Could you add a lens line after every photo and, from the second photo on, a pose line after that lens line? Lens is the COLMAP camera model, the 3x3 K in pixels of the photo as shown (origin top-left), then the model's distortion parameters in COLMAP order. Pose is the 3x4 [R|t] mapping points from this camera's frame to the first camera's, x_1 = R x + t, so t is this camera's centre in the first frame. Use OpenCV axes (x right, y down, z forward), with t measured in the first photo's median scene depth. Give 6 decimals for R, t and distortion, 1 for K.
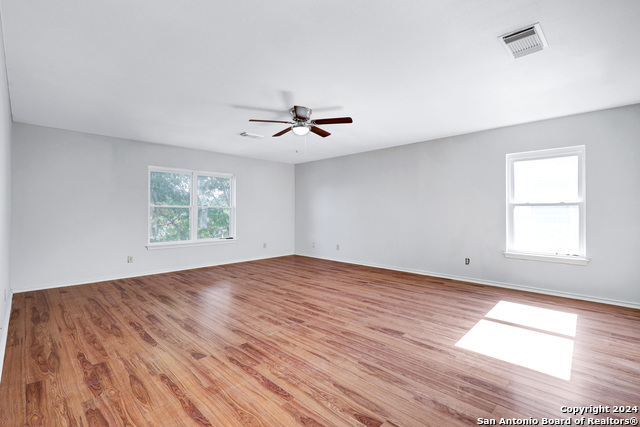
lens RADIAL K [[293.6, 0, 319.1], [0, 293.6, 212.5], [0, 0, 1]] dist [0.002308, -0.001788]
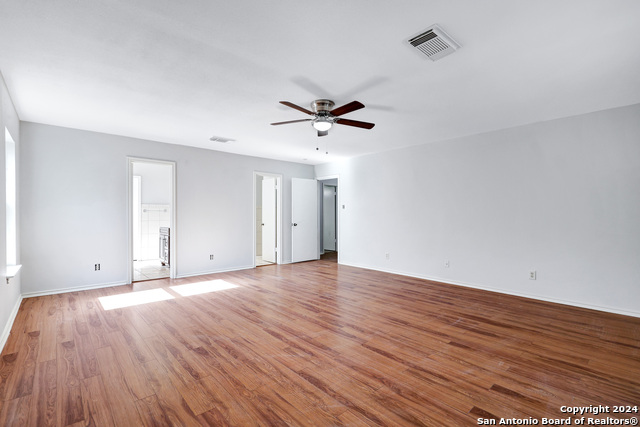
lens RADIAL K [[293.6, 0, 320.6], [0, 293.6, 214.1], [0, 0, 1]] dist [0.002308, -0.001788]
pose [[-0.997996, -0.002513, 0.063228, -0.119272], [-0.002365, 0.999994, 0.002419, -0.005428], [-0.063234, 0.002264, -0.997996, 1.997073]]
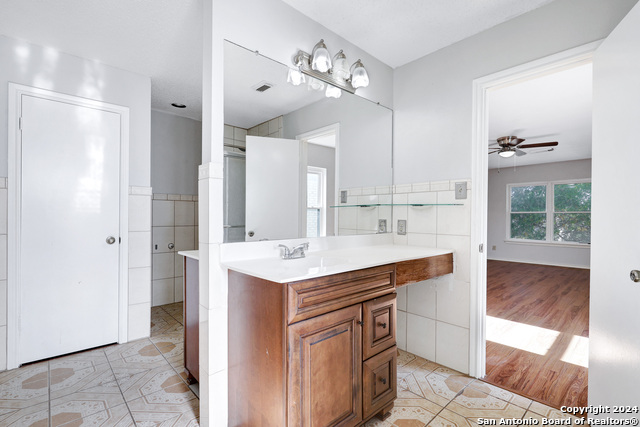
lens RADIAL K [[293.6, 0, 319.9], [0, 293.6, 214.6], [0, 0, 1]] dist [0.002308, -0.001788]
pose [[-0.051159, -0.000644, -0.998690, 1.352718], [-0.008210, 0.999966, -0.000224, -0.006342], [0.998657, 0.008188, -0.051162, 0.247870]]
